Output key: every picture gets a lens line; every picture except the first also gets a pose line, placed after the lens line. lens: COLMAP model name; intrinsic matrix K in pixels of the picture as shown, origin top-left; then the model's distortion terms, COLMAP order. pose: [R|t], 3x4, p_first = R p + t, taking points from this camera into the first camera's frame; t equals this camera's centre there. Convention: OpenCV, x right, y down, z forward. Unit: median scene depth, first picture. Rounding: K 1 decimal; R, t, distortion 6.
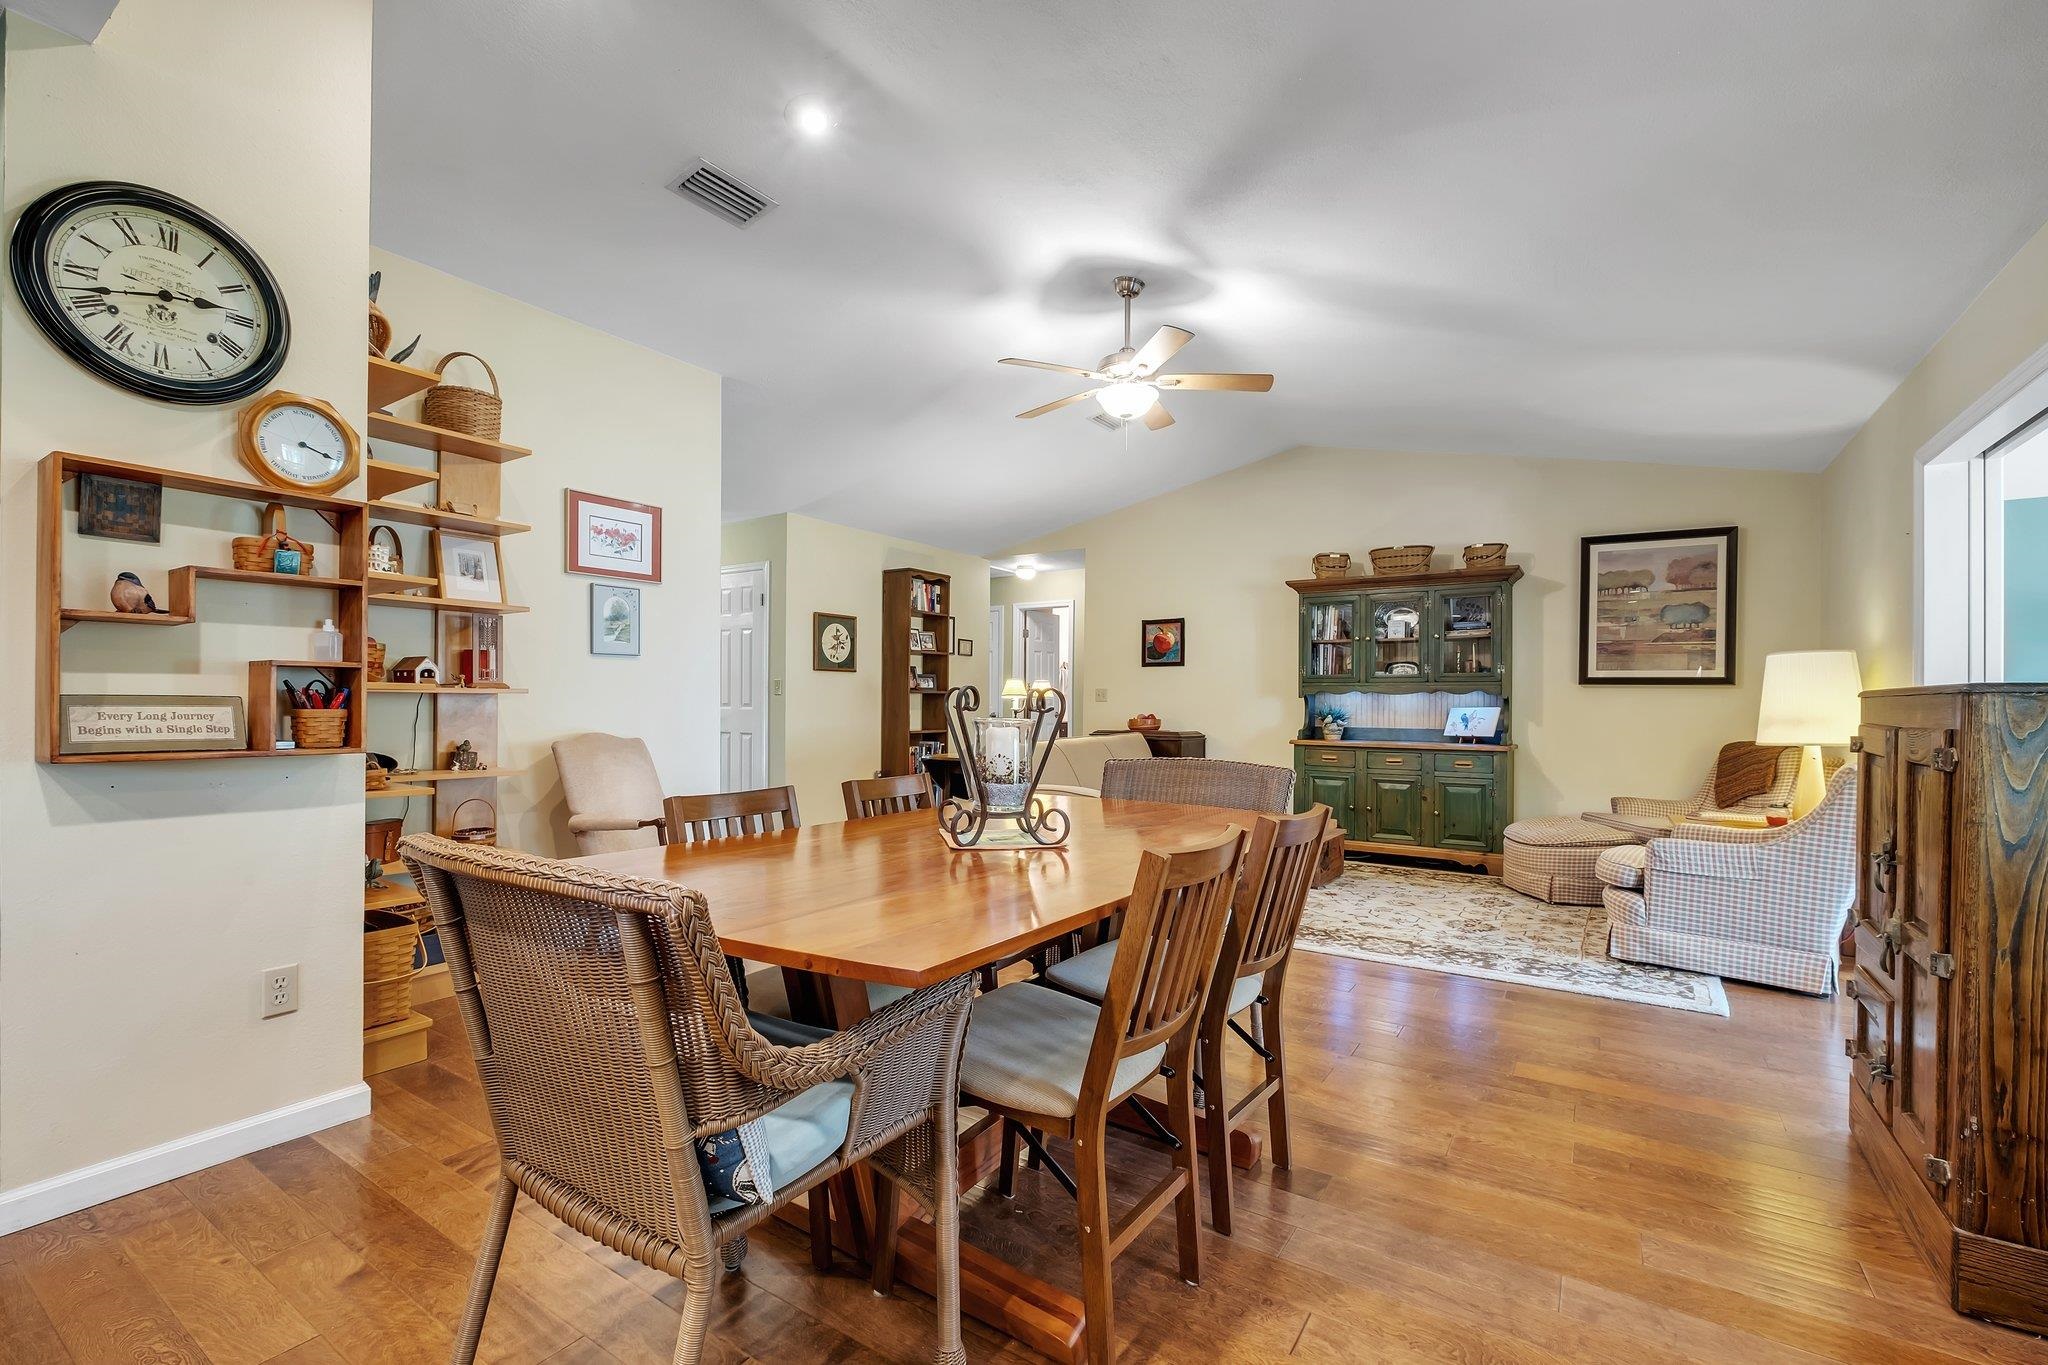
lens RADIAL K [[890.7, 0, 1010.4], [0, 890.7, 698.8], [0, 0, 1]] dist [-0.009672, 0.001343]
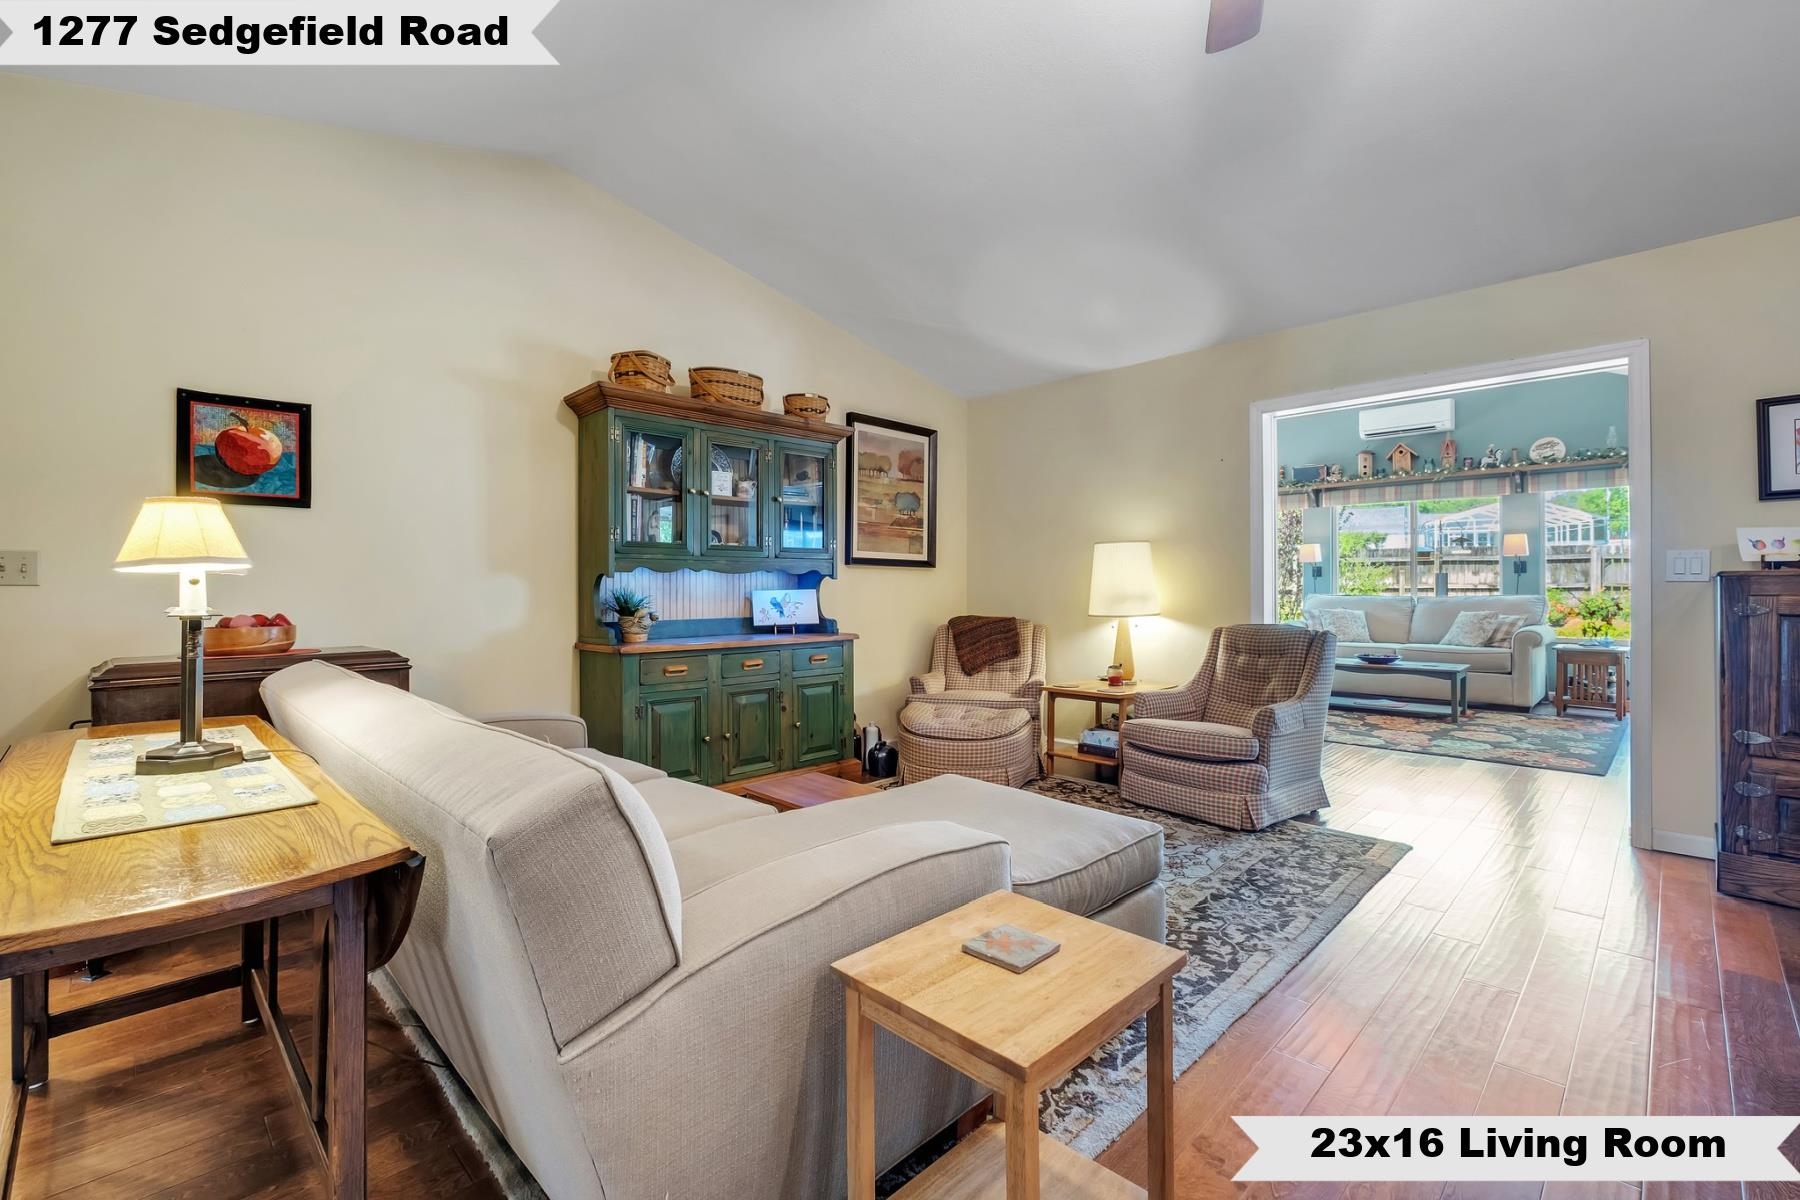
lens RADIAL K [[782.9, 0, 891.5], [0, 782.9, 584.5], [0, 0, 1]] dist [-0.009672, 0.001343]
pose [[0.199464, -0.004137, 0.979896, -0.194610], [0.000701, 0.999991, 0.004079, 0.002205], [-0.979905, -0.000127, 0.199465, 0.836564]]
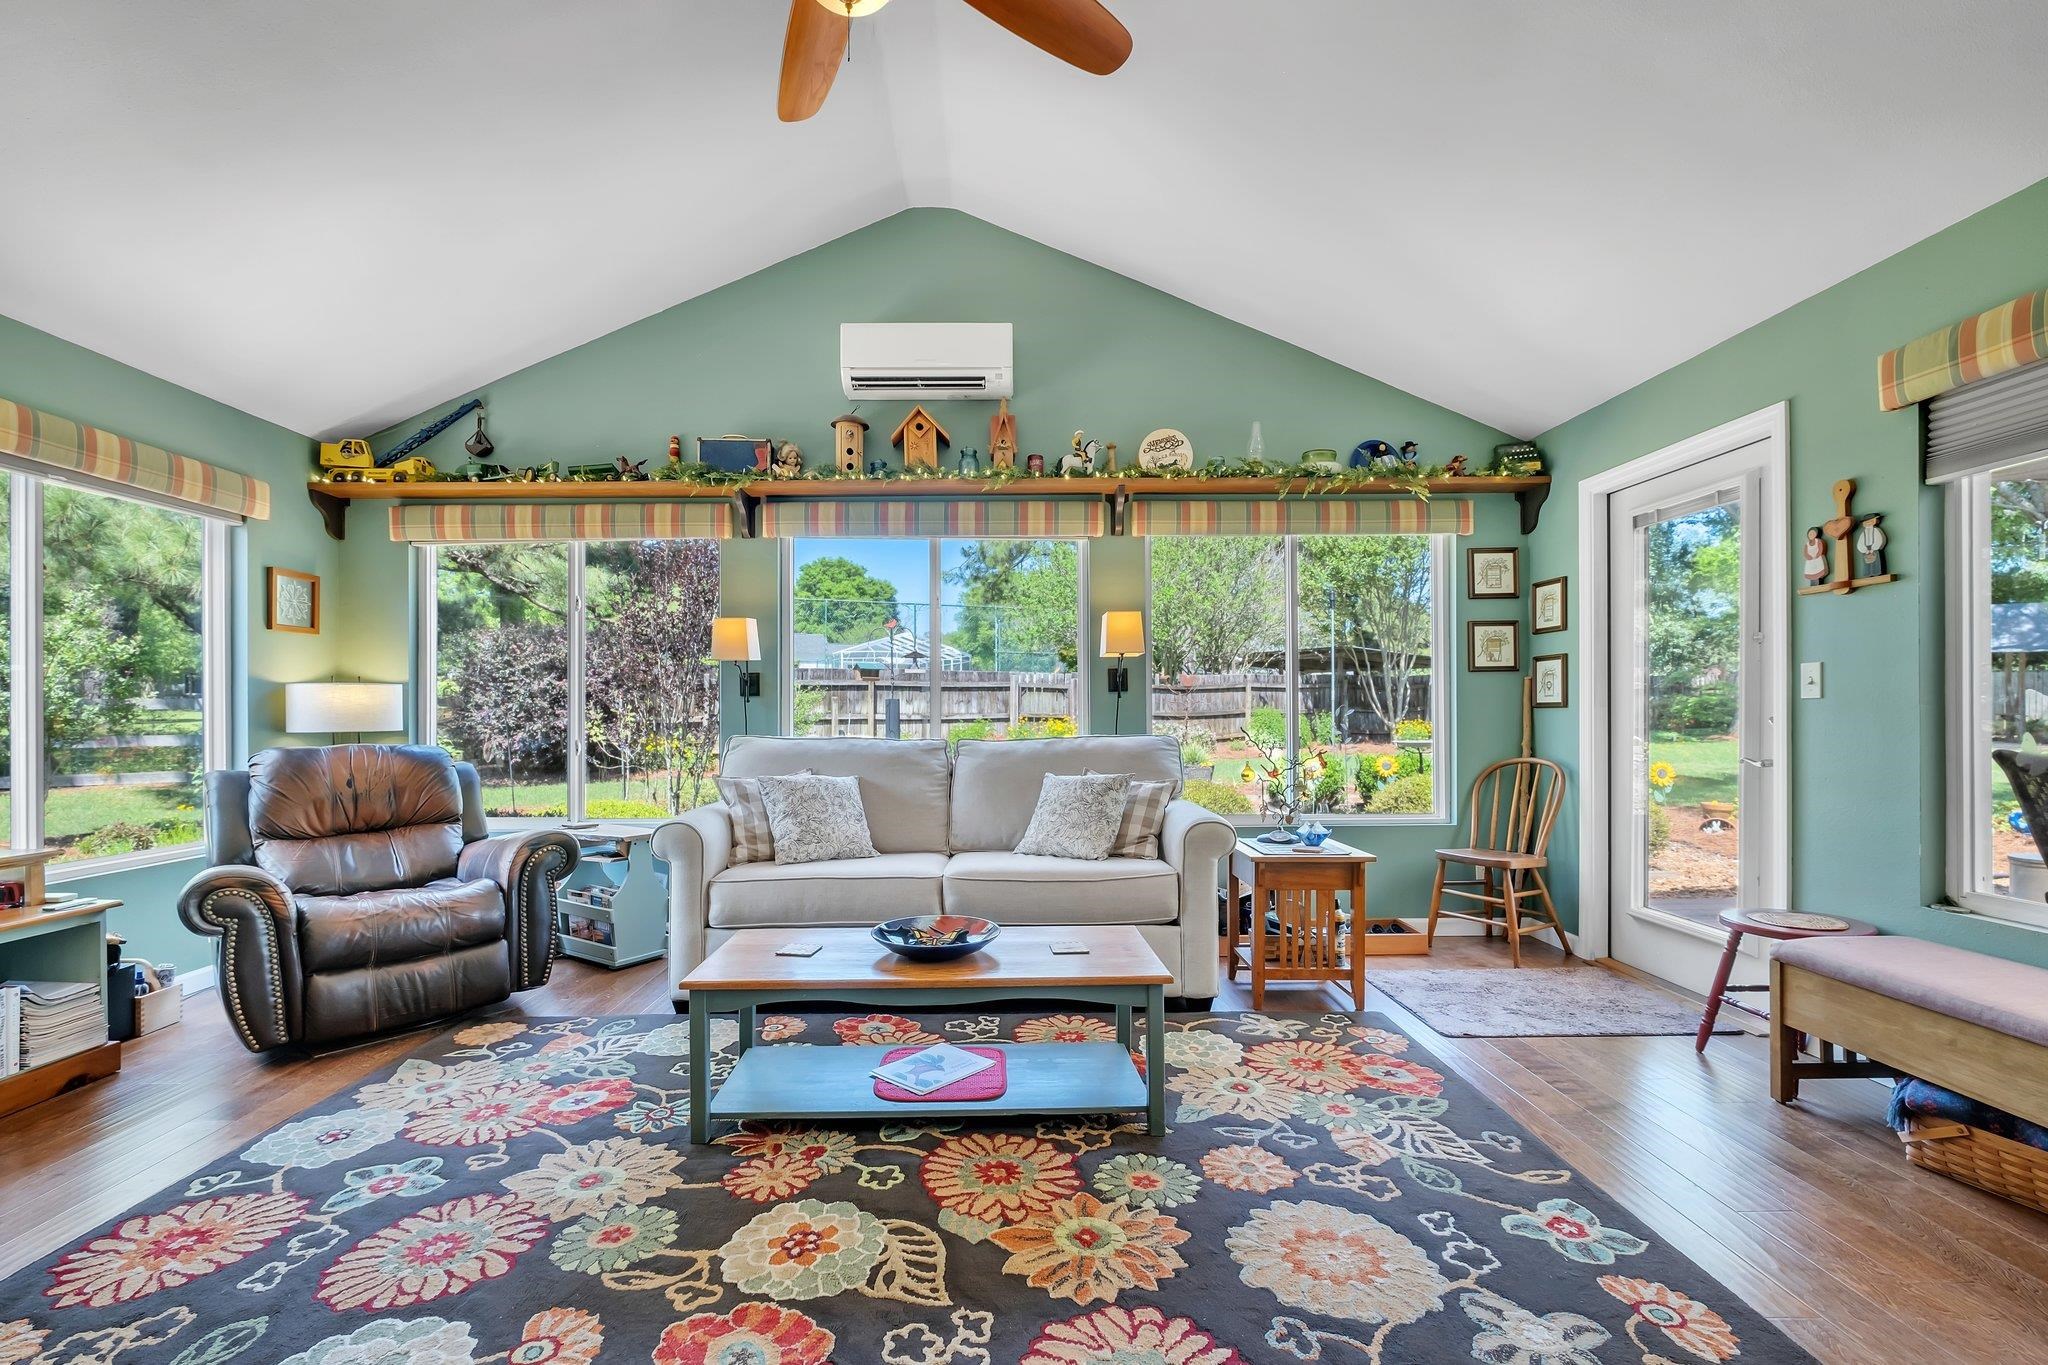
lens RADIAL K [[890.7, 0, 1014.1], [0, 890.7, 708.9], [0, 0, 1]] dist [-0.009672, 0.001343]
pose [[-0.570863, 0.001281, 0.821044, 0.747879], [-0.002642, 0.999991, -0.003397, 0.006498], [-0.821041, -0.004109, -0.570854, 0.564217]]
